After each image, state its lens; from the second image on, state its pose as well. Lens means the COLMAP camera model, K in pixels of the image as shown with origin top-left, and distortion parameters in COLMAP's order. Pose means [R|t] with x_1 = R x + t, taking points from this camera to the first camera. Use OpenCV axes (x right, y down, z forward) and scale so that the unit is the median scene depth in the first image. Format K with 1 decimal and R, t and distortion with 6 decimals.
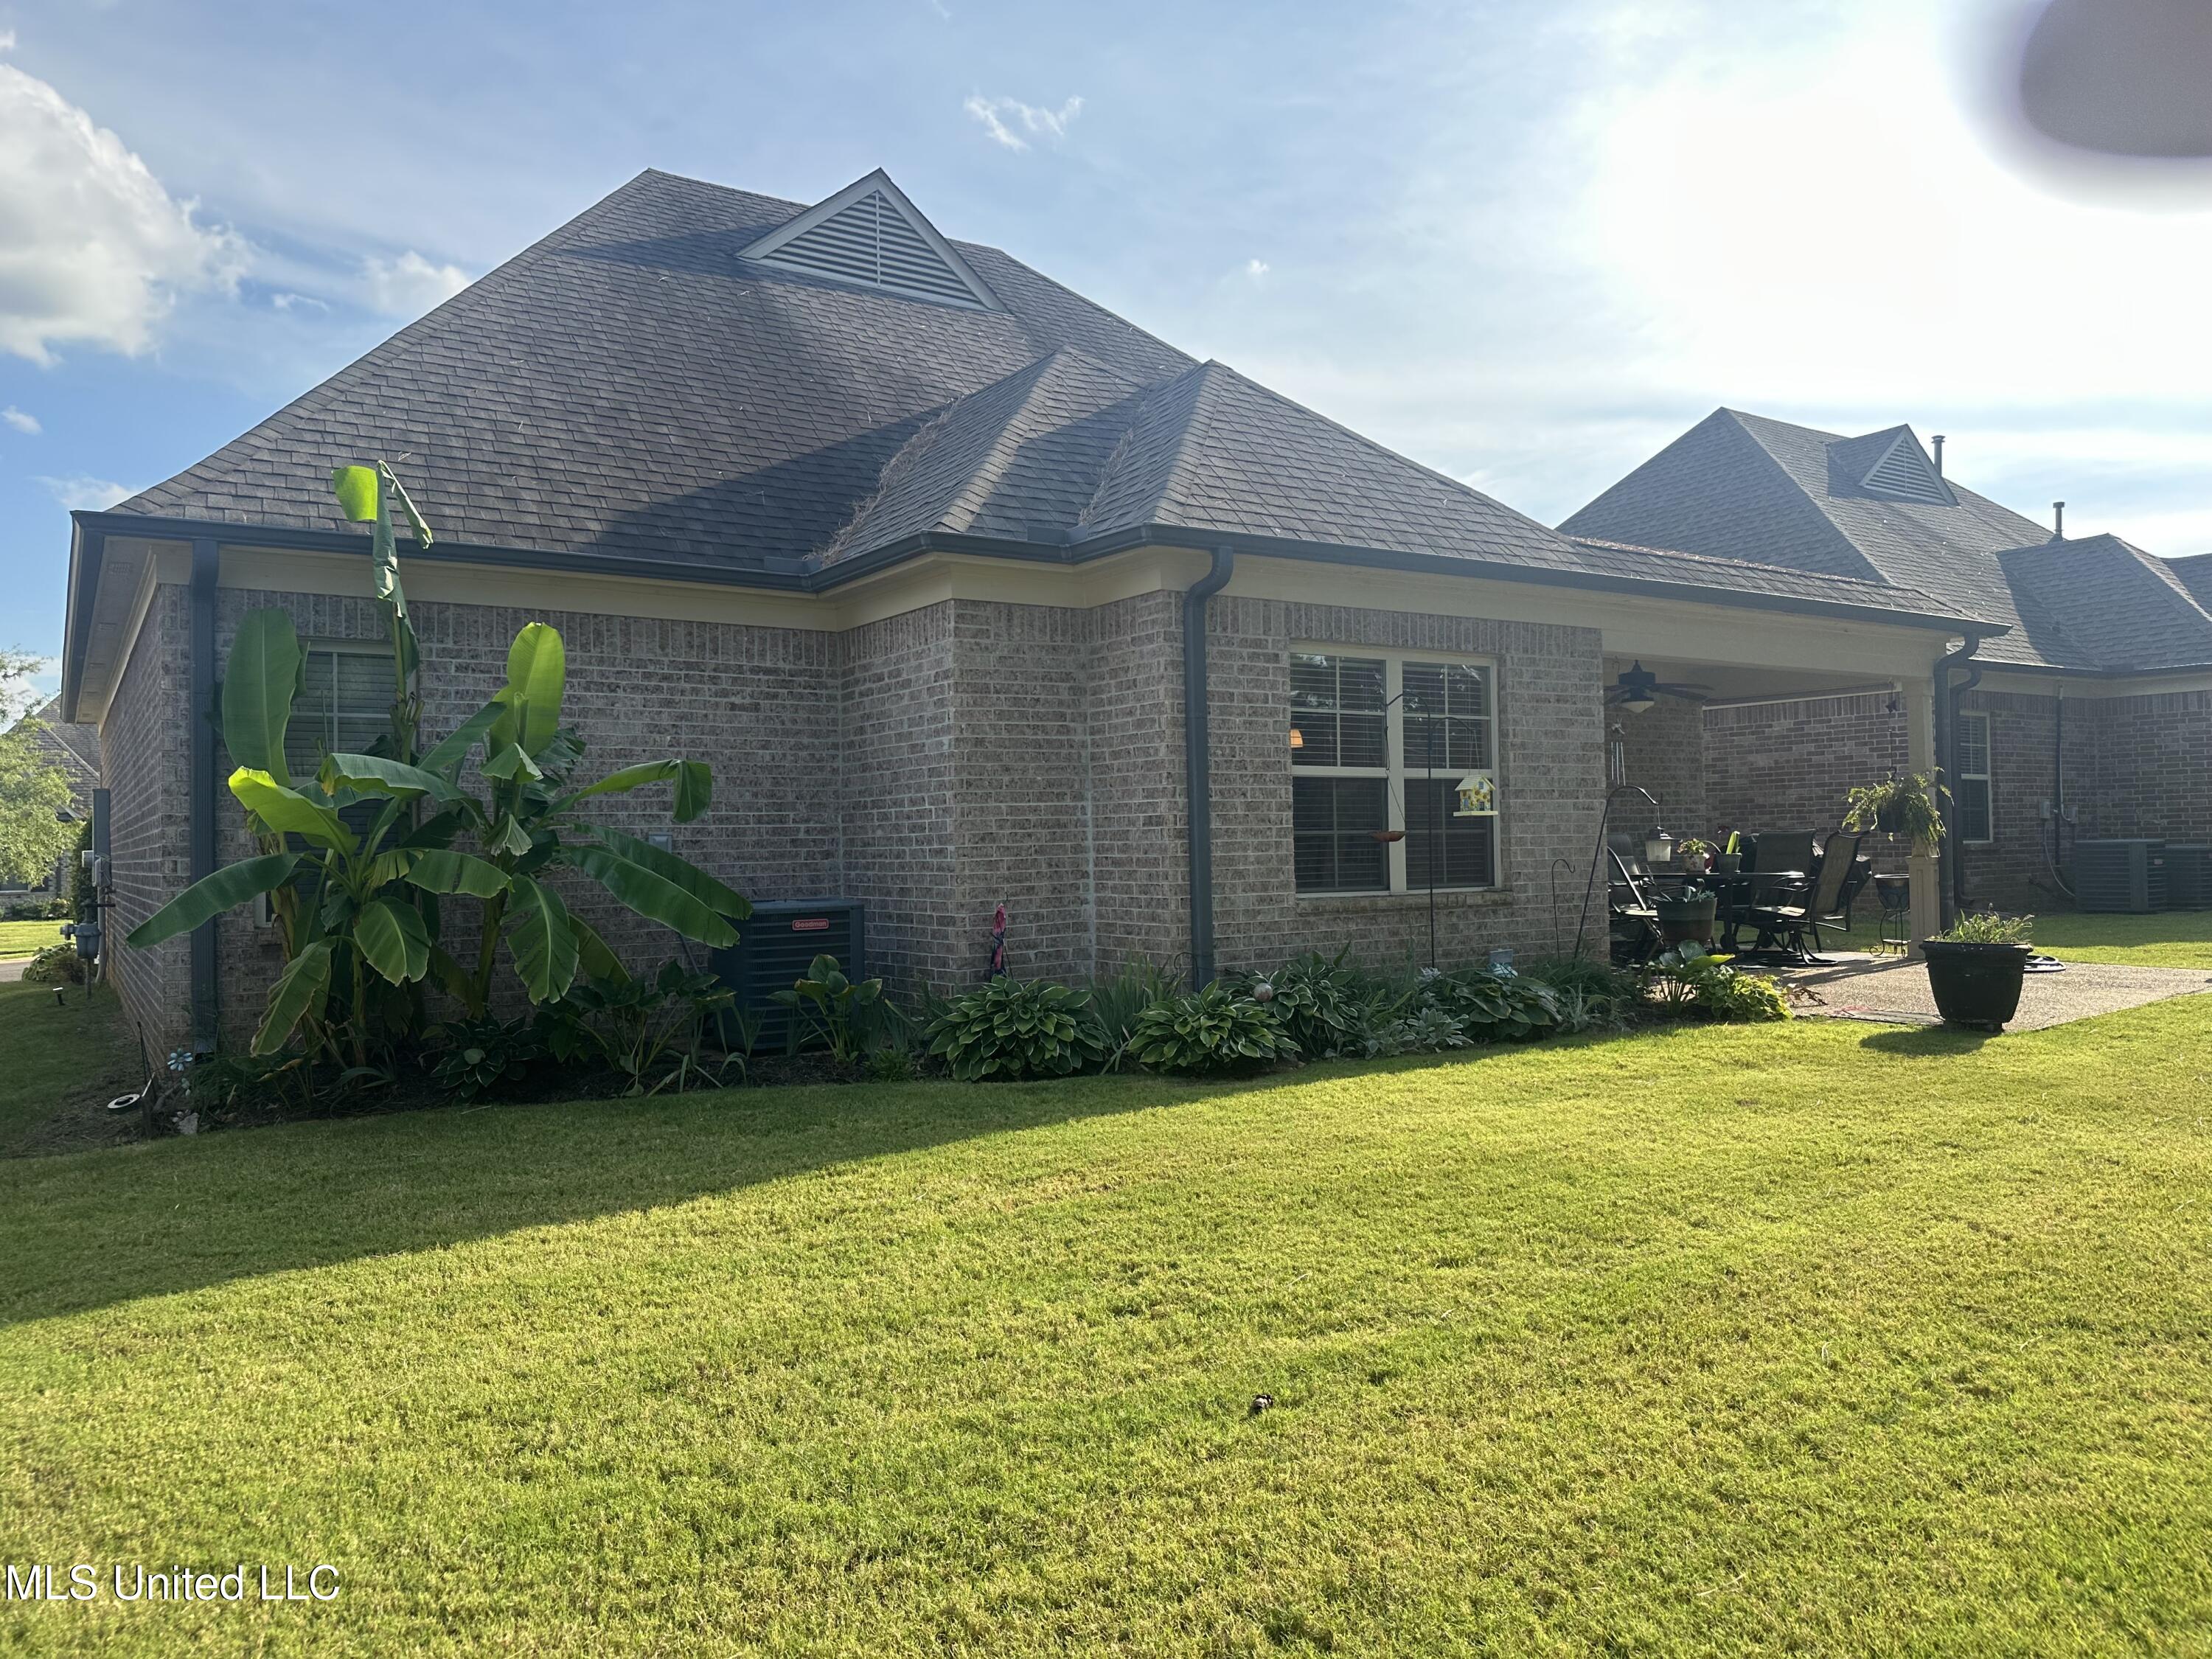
lens RADIAL K [[1555.1, 0, 1098.3], [0, 1555.1, 815.7], [0, 0, 1]] dist [0.055178, -0.062774]
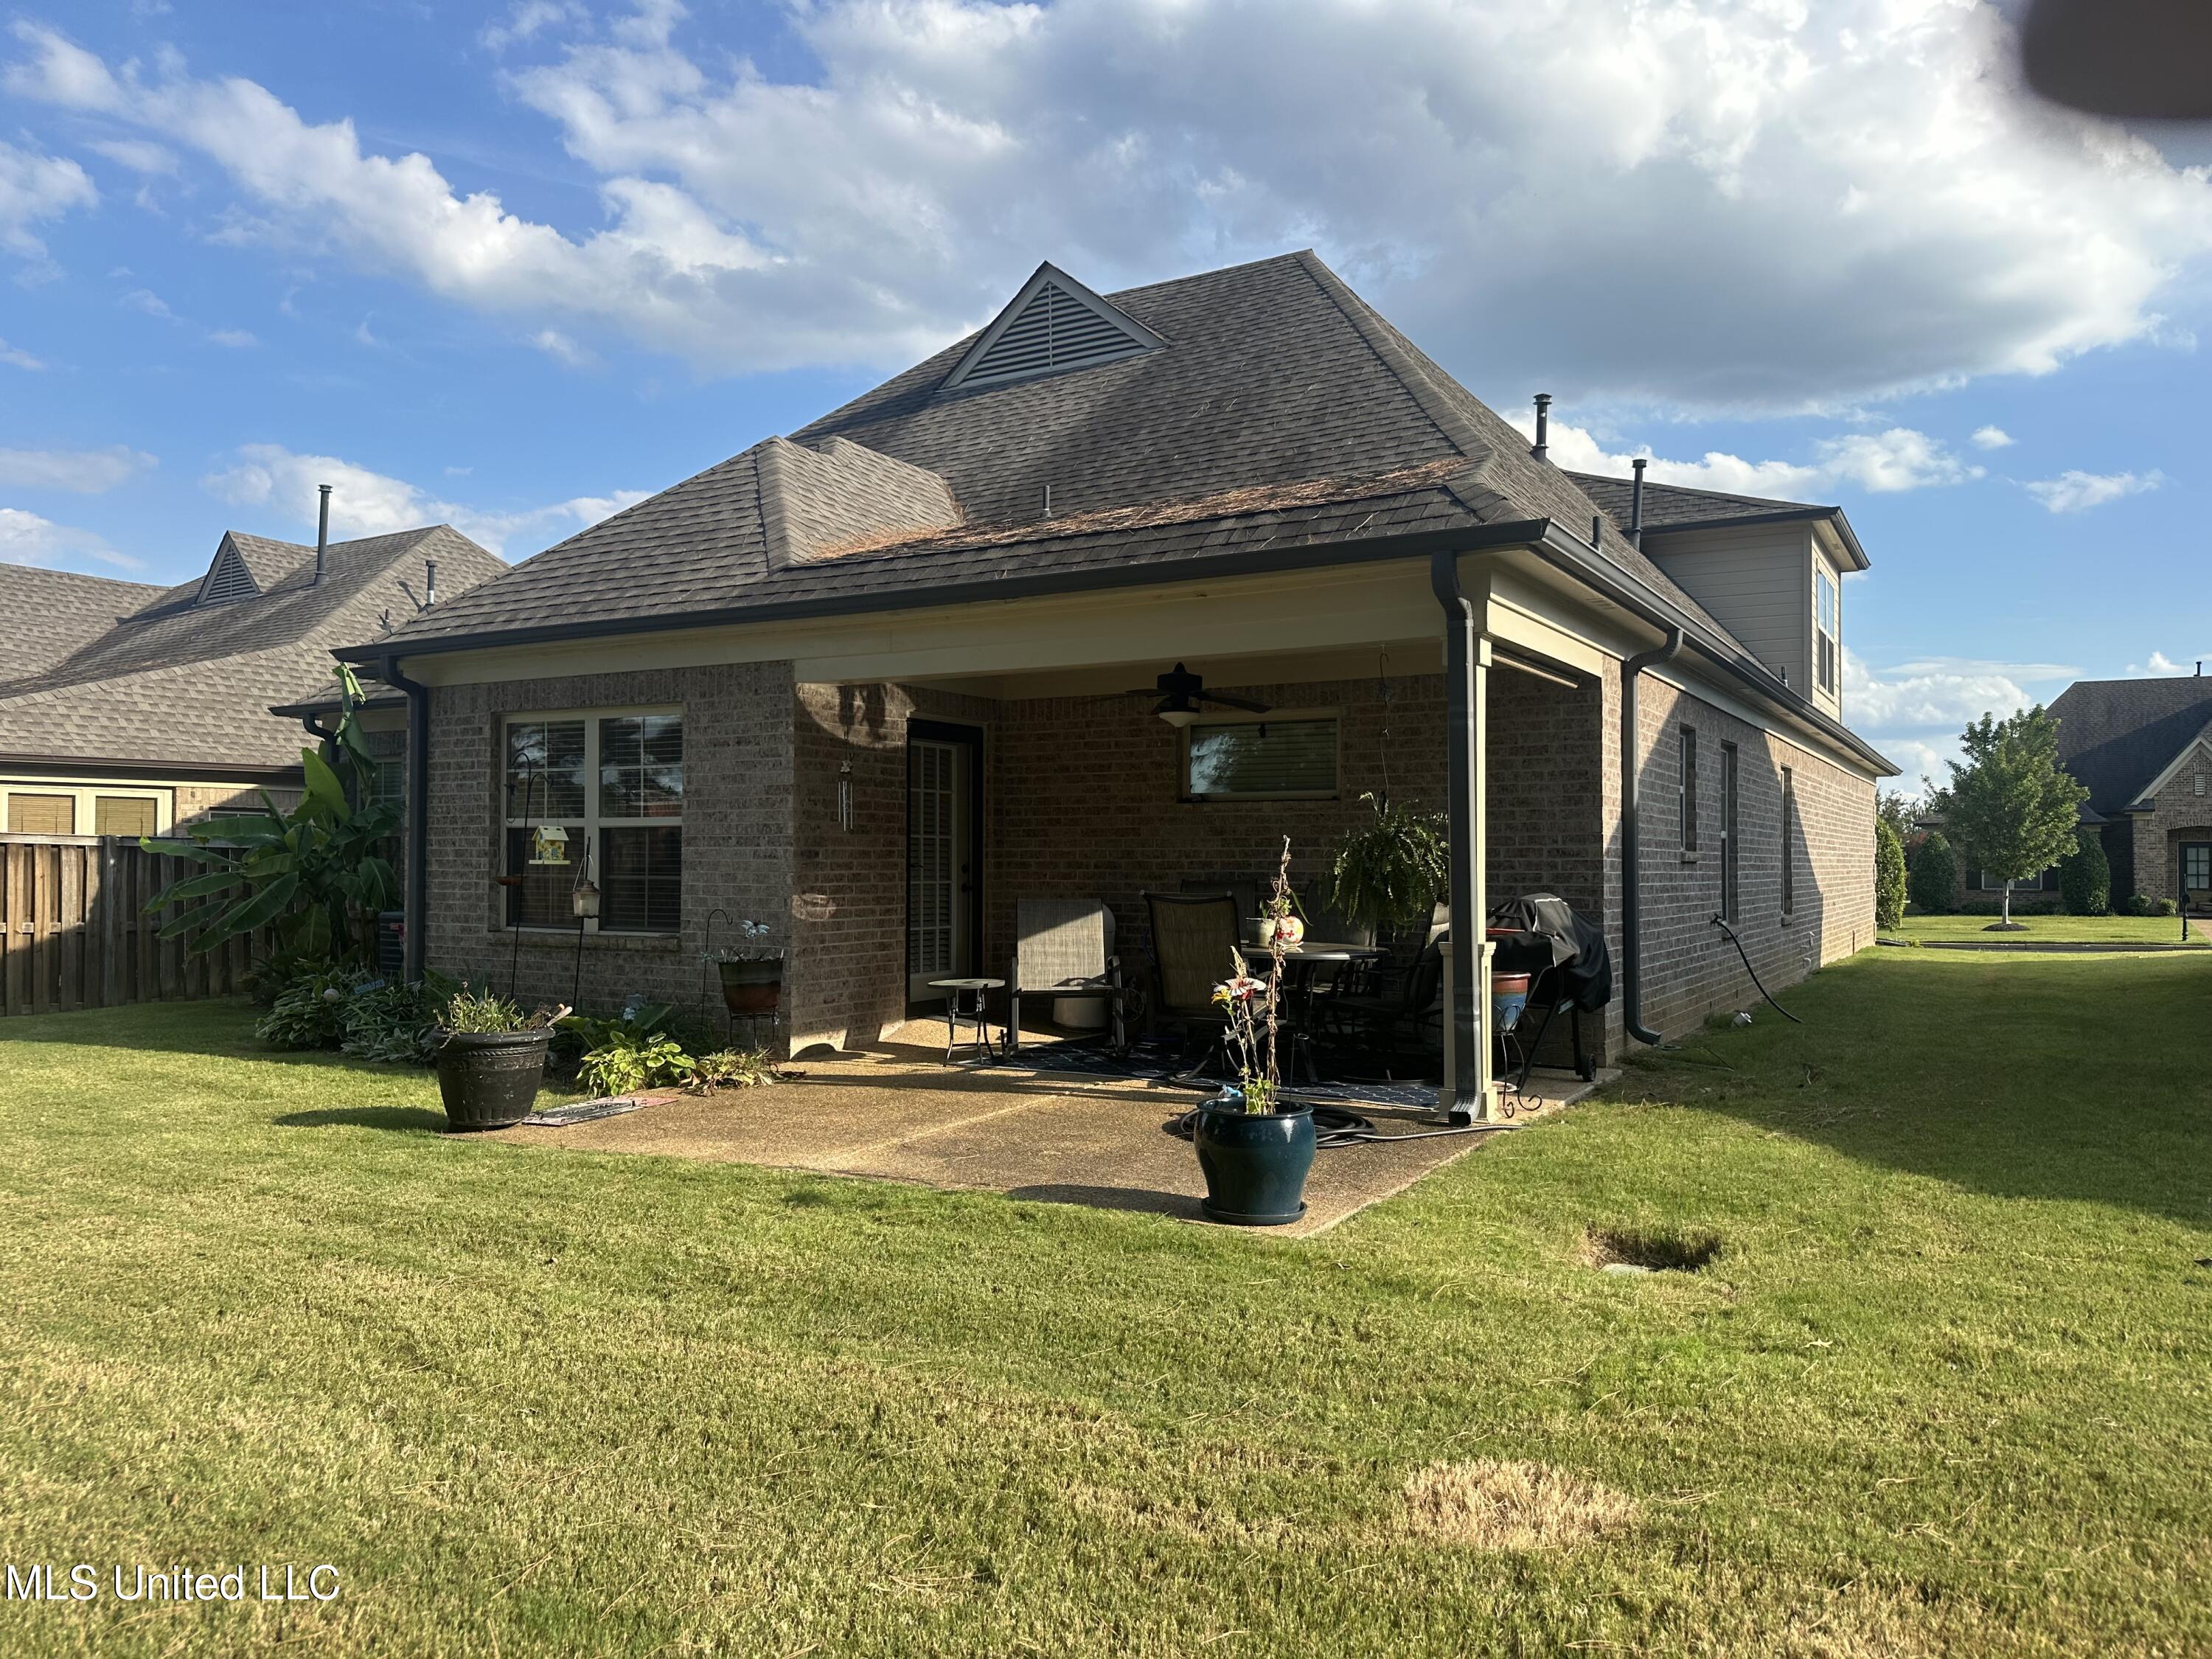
lens RADIAL K [[1555.1, 0, 1099.7], [0, 1555.1, 844.5], [0, 0, 1]] dist [0.055178, -0.062774]
pose [[0.466489, 0.008233, -0.884489, 1.352690], [0.002880, 0.999937, 0.010826, -0.023572], [0.884522, -0.007598, 0.466436, 0.819698]]
